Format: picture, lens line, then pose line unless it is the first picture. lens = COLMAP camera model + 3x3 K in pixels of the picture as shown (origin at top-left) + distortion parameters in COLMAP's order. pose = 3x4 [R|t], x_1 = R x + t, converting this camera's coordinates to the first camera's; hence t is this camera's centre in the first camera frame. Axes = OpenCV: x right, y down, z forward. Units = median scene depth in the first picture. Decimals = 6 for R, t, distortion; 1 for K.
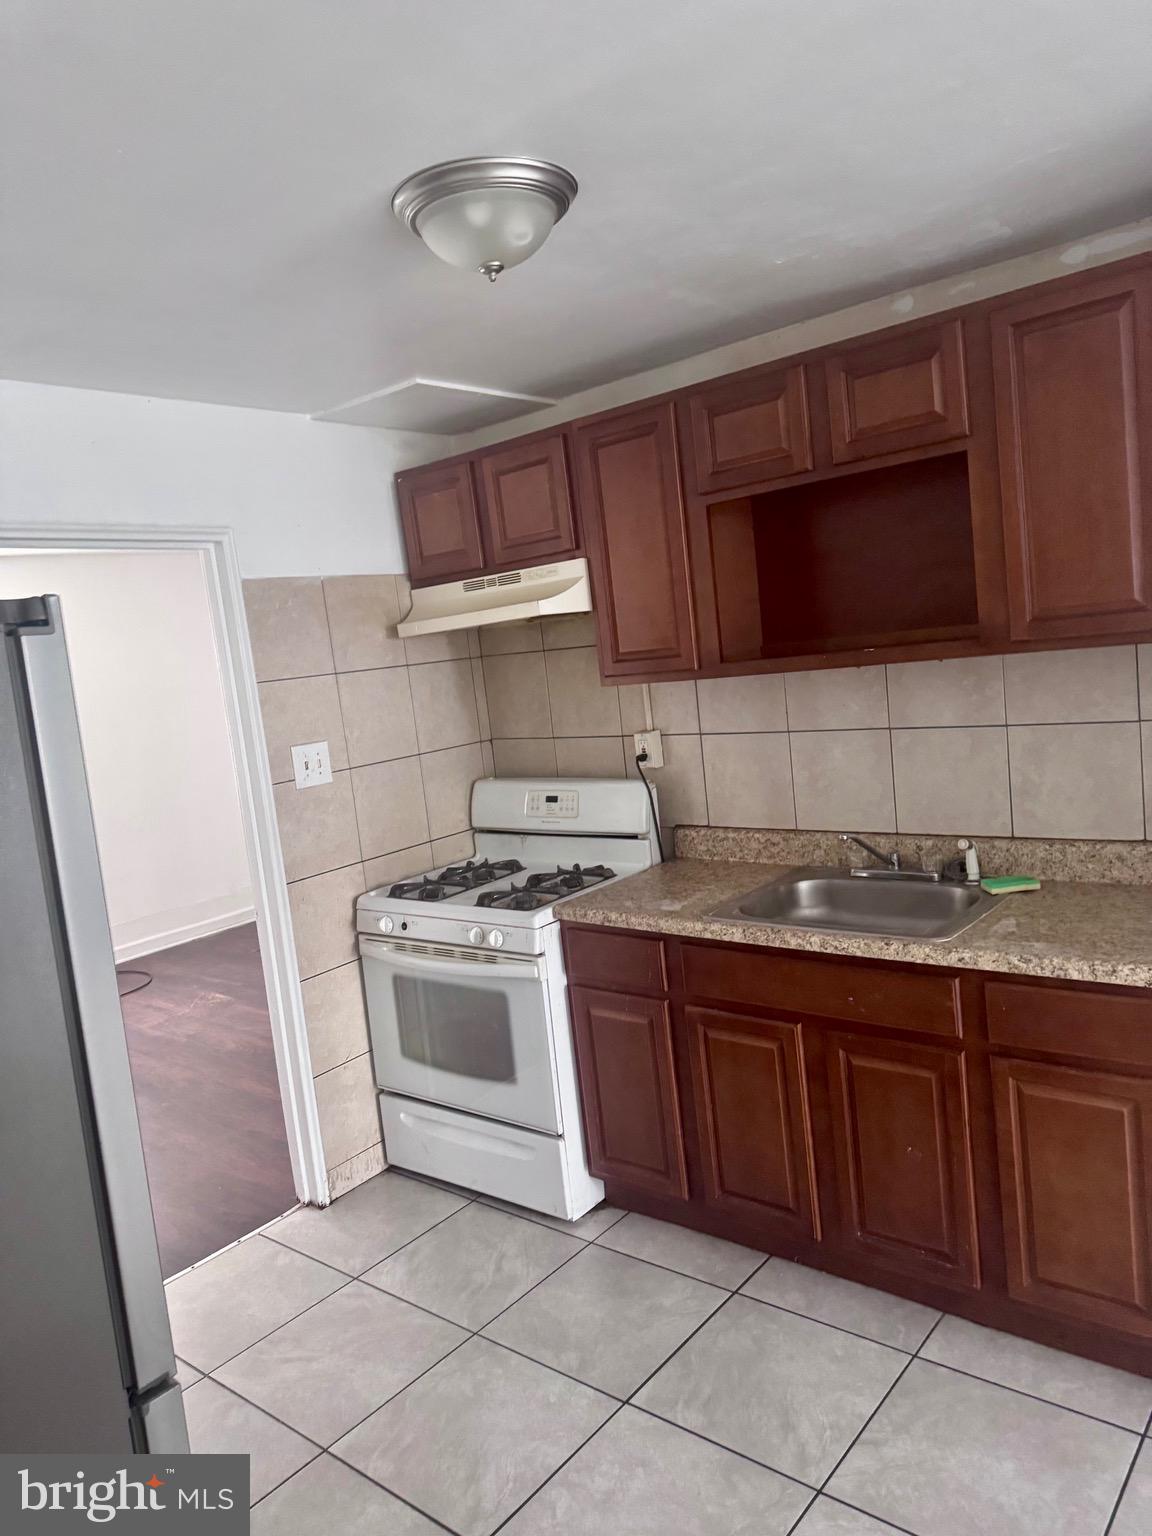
lens RADIAL K [[1088.6, 0, 580.3], [0, 1088.6, 772.0], [0, 0, 1]] dist [0.128244, -0.111927]
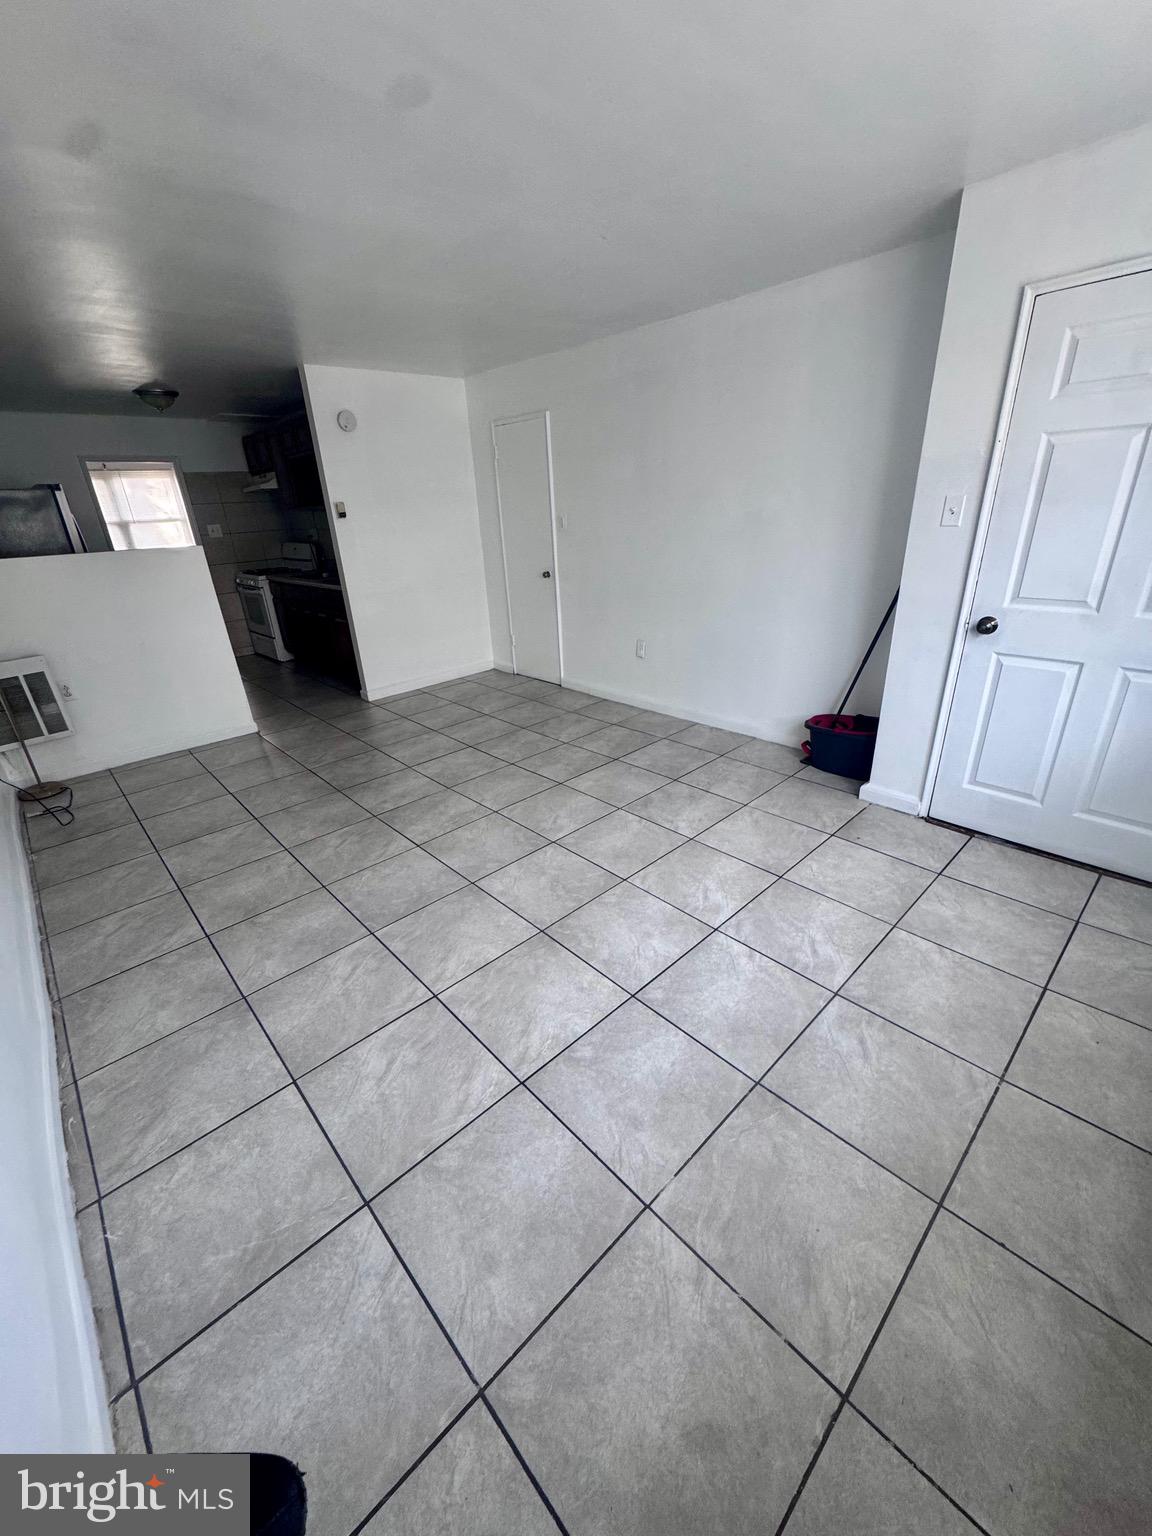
lens RADIAL K [[611.0, 0, 576.6], [0, 611.0, 769.8], [0, 0, 1]] dist [-0.002106, -0.000029]
pose [[0.990480, 0.107064, -0.086522, 1.110963], [-0.075734, 0.948701, 0.306969, 0.029801], [0.114949, -0.297494, 0.947778, -0.910293]]
